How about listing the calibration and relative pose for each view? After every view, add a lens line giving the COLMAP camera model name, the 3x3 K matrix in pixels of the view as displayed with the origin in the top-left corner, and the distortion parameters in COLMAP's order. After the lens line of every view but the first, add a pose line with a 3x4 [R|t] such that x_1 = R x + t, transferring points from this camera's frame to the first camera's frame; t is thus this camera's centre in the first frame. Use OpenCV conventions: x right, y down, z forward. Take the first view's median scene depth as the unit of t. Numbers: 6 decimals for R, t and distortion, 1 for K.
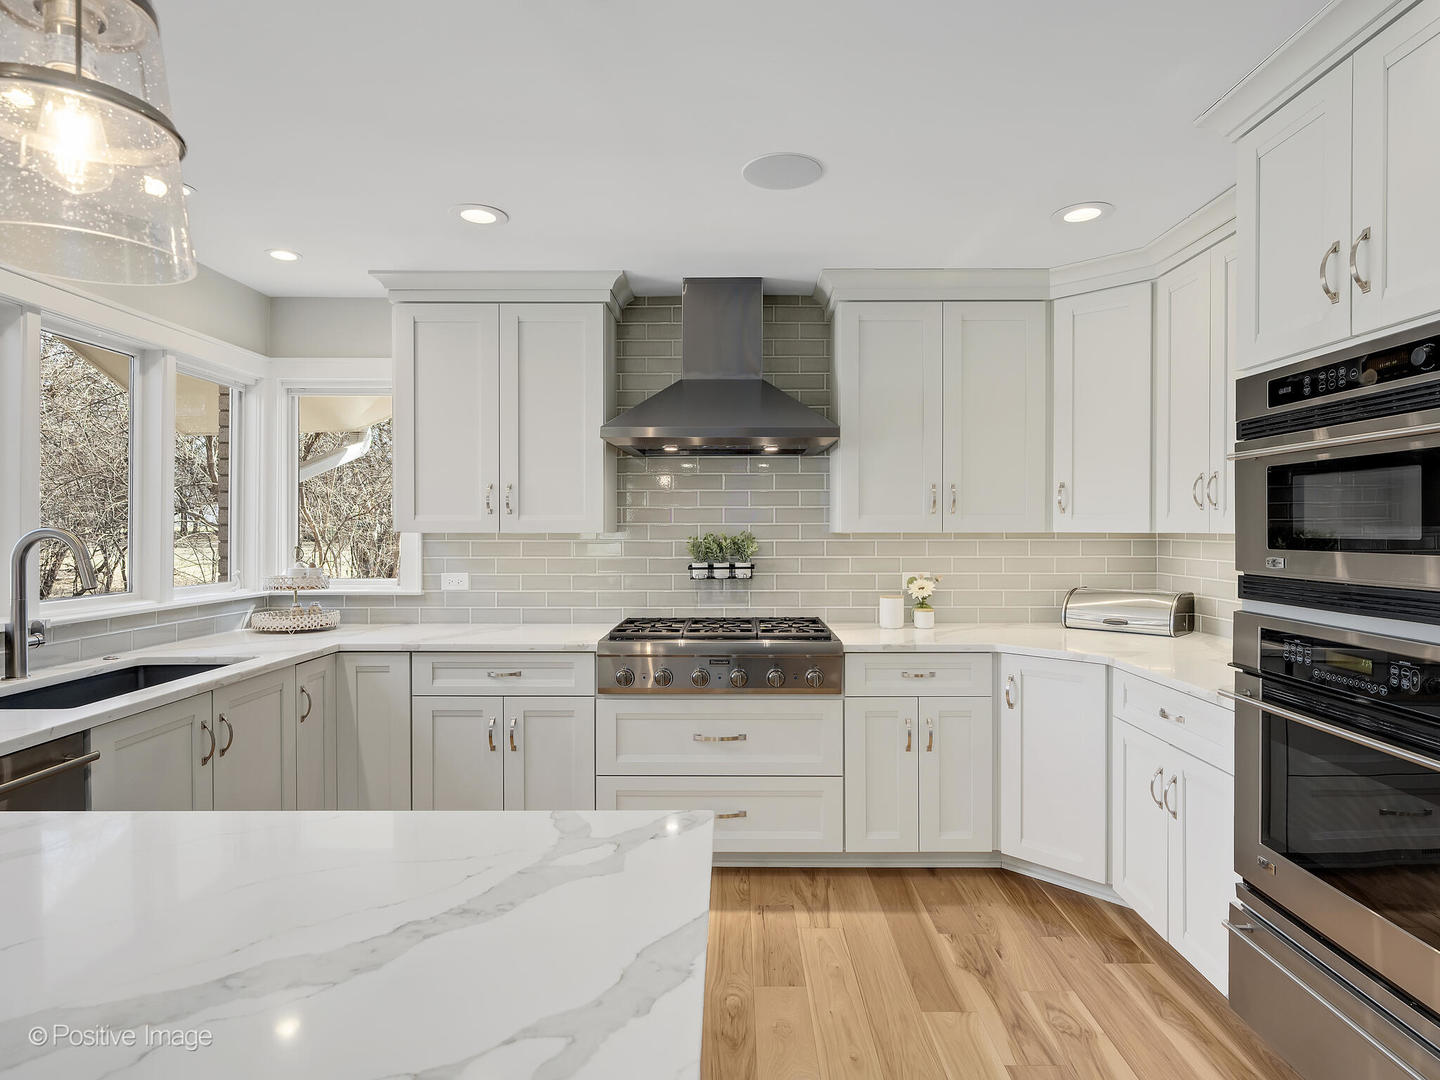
lens RADIAL K [[788.5, 0, 741.3], [0, 788.5, 523.2], [0, 0, 1]] dist [0.003787, 0.000238]
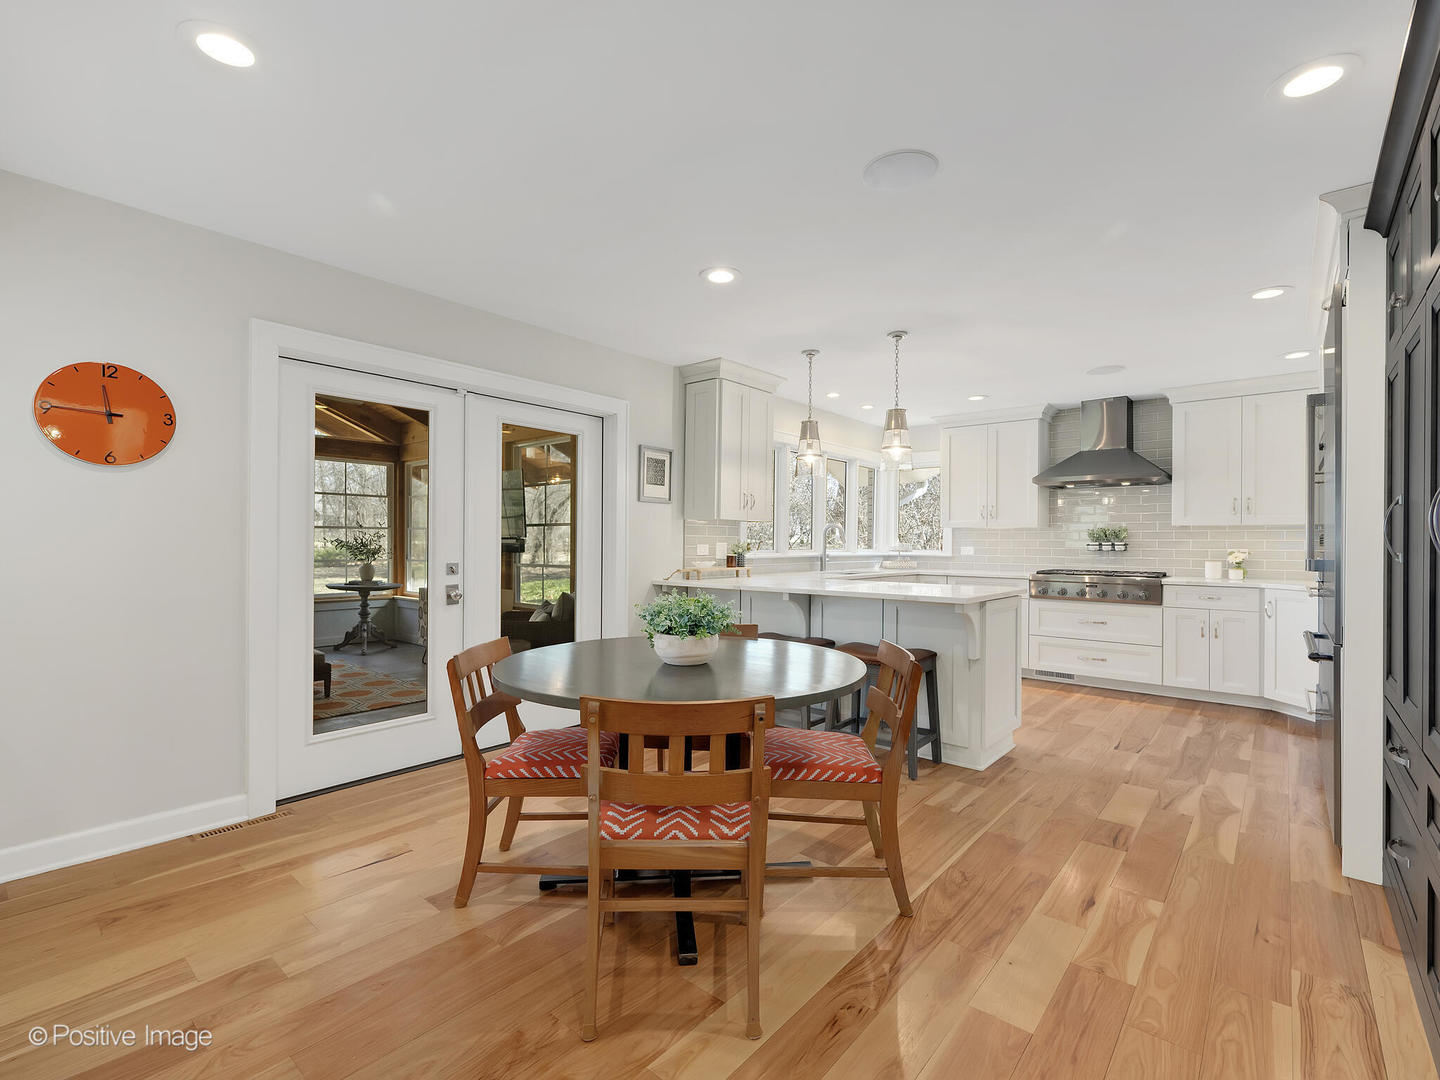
lens RADIAL K [[589.5, 0, 720.0], [0, 589.5, 540.0], [0, 0, 1]] dist [0.003079, 0.000022]
pose [[0.724543, 0.012321, -0.689119, 0.297730], [-0.010266, 0.999922, 0.007084, 0.045650], [0.689153, 0.001942, 0.724613, -0.732676]]
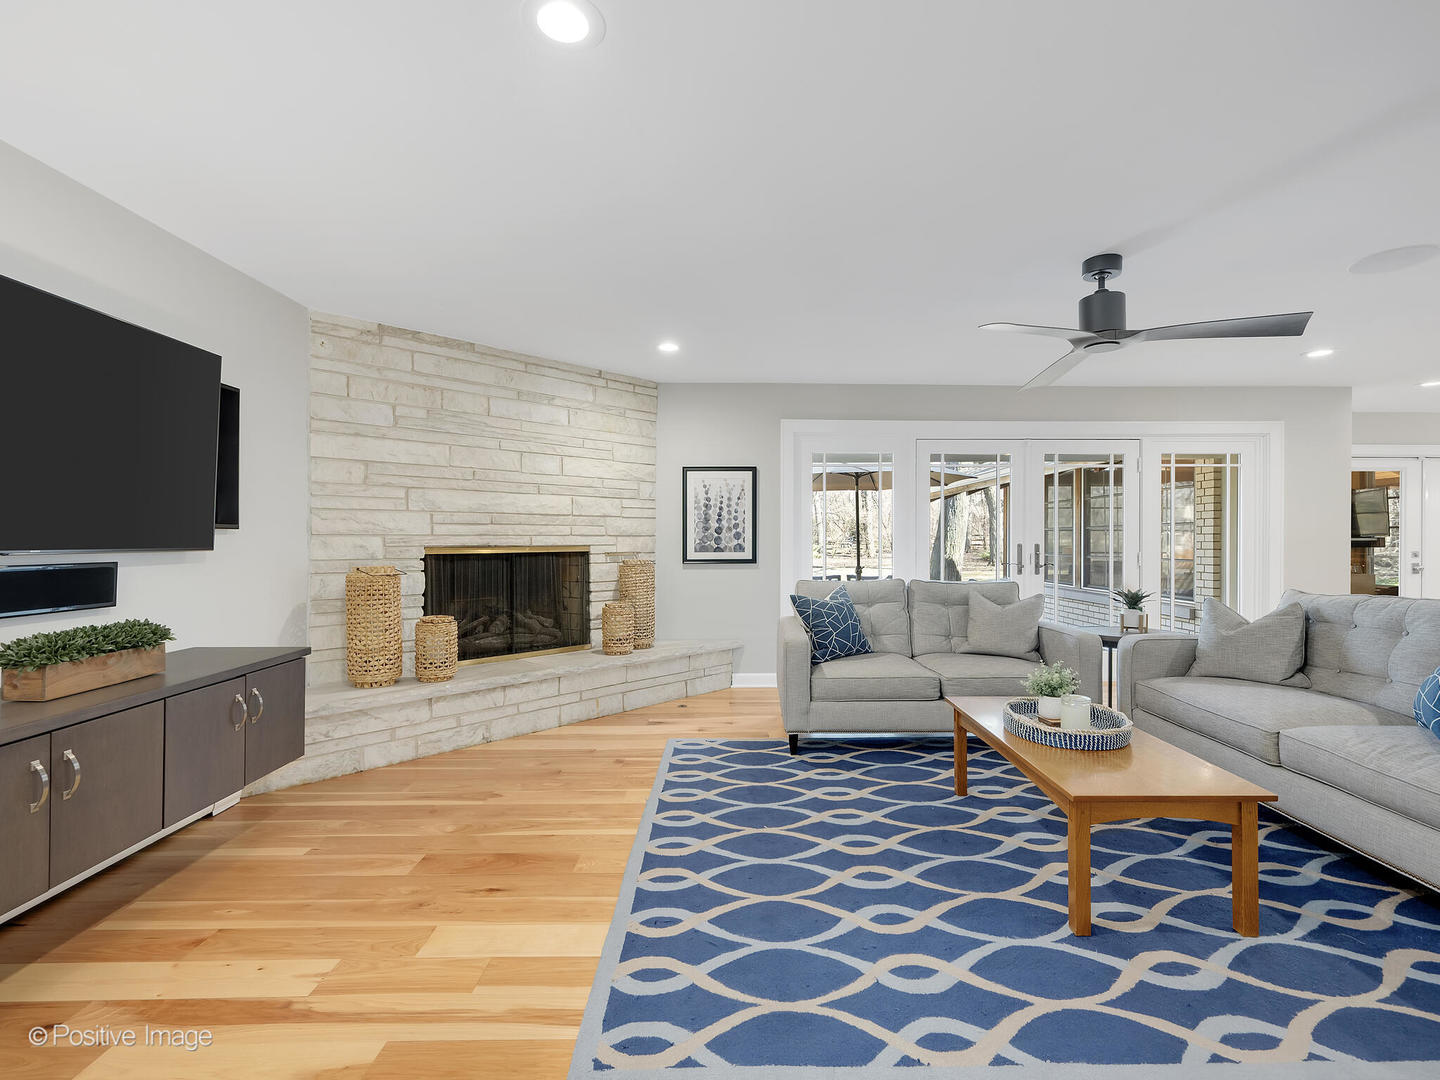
lens RADIAL K [[667.6, 0, 720.0], [0, 667.6, 540.0], [0, 0, 1]] dist [0.002834, -0.000547]
pose [[-0.002191, 0.012133, -0.999924, 1.469540], [0.008273, 0.999892, 0.012114, 0.014808], [0.999963, -0.008246, -0.002291, -2.631985]]
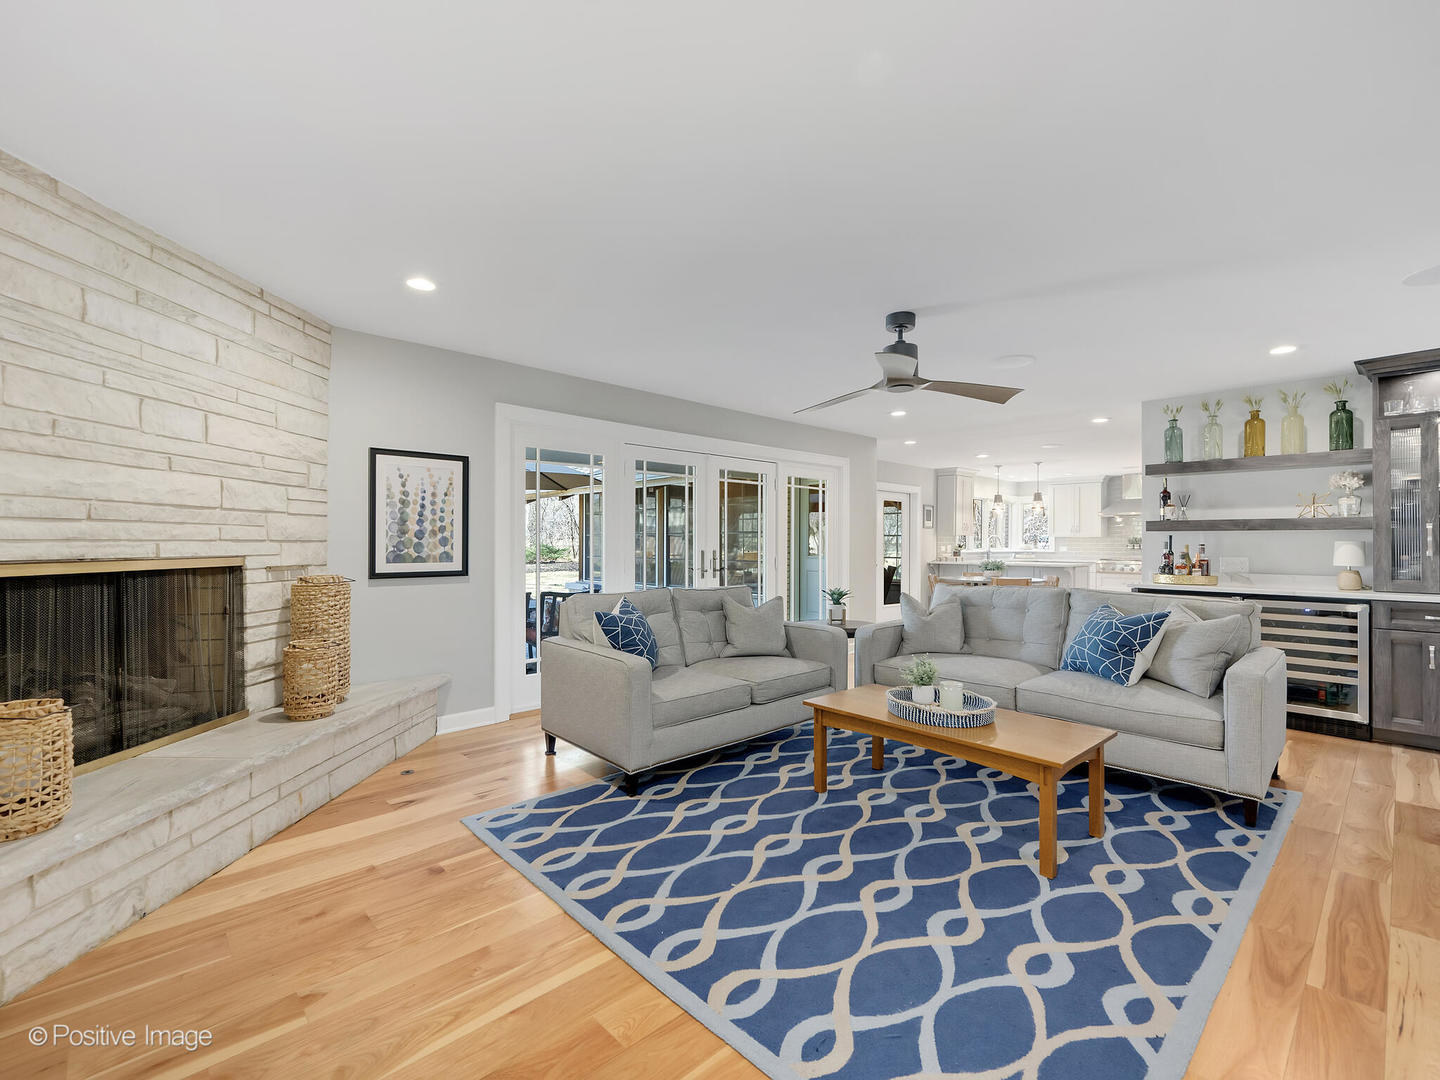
lens RADIAL K [[667.6, 0, 720.0], [0, 667.6, 540.0], [0, 0, 1]] dist [0.002834, -0.000547]
pose [[0.682685, 0.010293, -0.730640, 1.115983], [-0.005436, 0.999945, 0.009008, 0.006363], [0.730692, -0.002178, 0.682704, -3.125776]]
